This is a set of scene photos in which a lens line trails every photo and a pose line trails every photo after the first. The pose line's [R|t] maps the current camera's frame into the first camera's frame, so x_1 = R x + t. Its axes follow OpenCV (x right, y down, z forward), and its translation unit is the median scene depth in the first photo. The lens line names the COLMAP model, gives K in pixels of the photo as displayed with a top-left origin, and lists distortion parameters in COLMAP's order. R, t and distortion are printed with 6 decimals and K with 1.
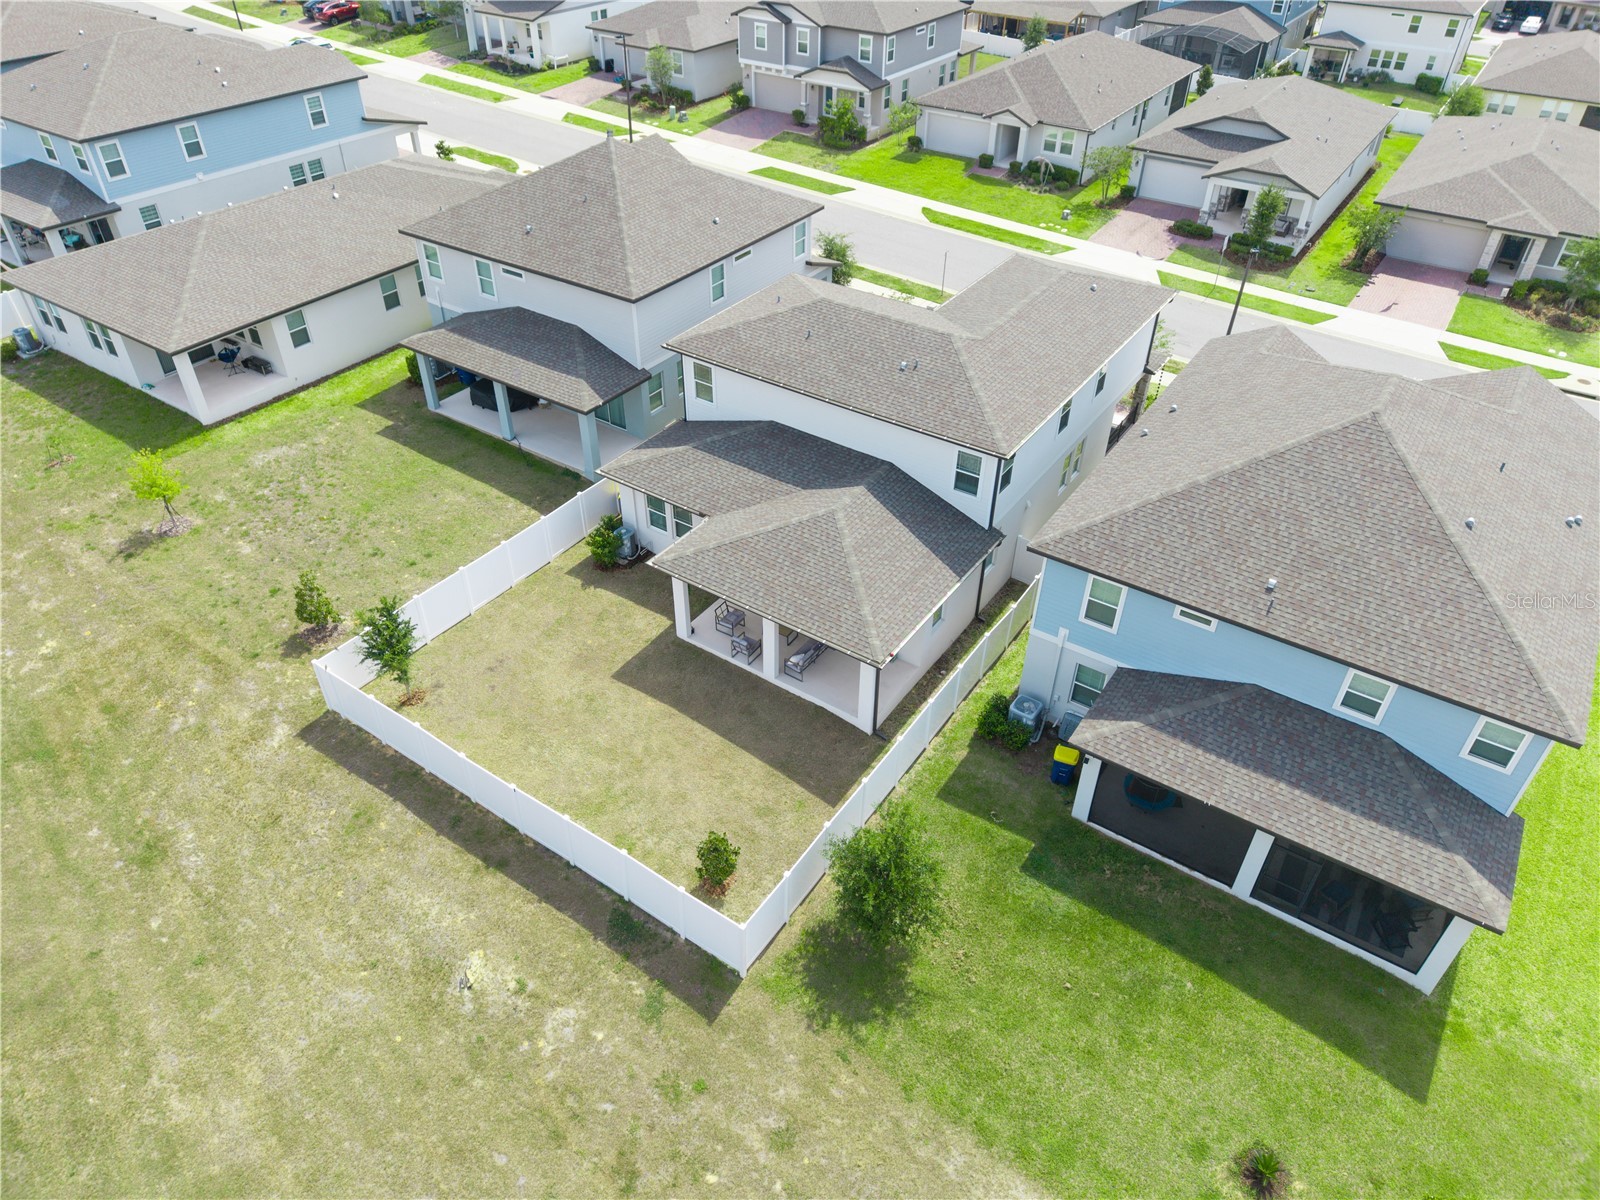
lens RADIAL K [[1069.6, 0, 798.2], [0, 1069.6, 602.0], [0, 0, 1]] dist [0.009416, -0.004721]
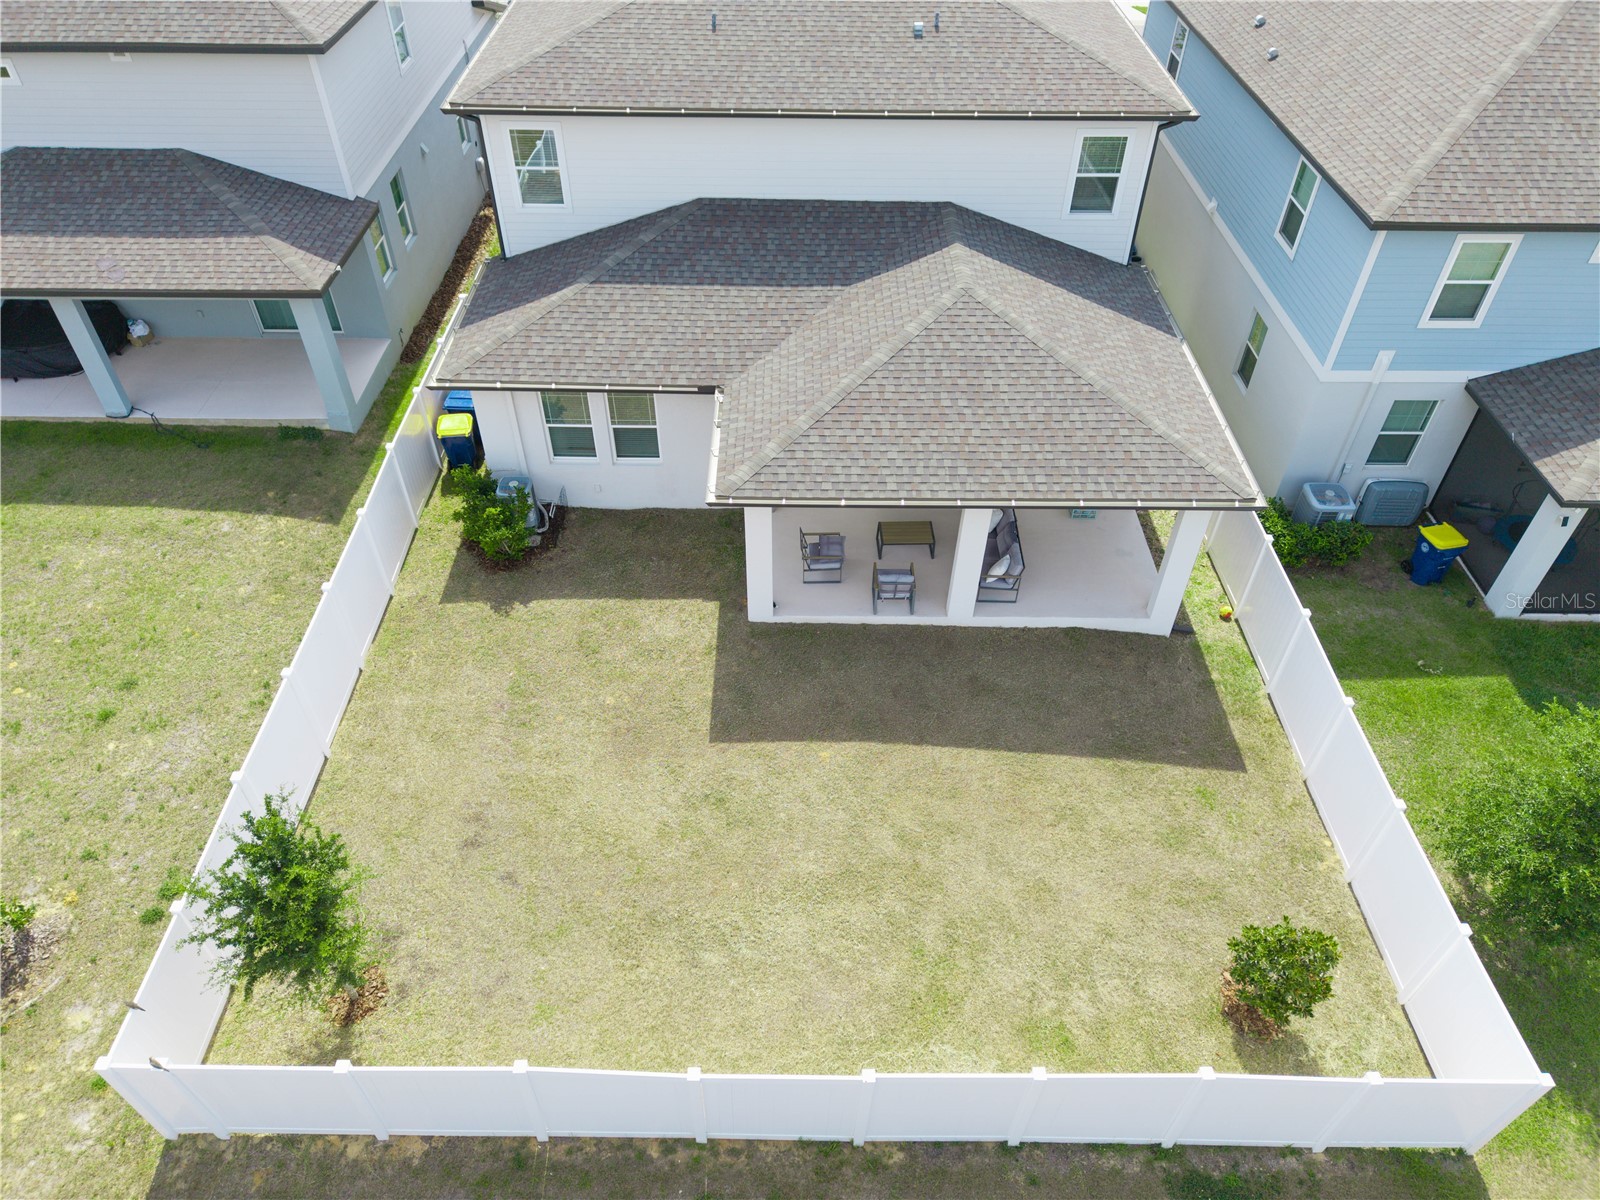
lens RADIAL K [[1069.6, 0, 798.2], [0, 1069.6, 602.0], [0, 0, 1]] dist [0.009416, -0.004721]
pose [[0.827062, -0.389465, 0.405321, -0.268531], [0.348428, 0.921037, 0.174036, -0.053256], [-0.441097, -0.002713, 0.897455, 0.448898]]
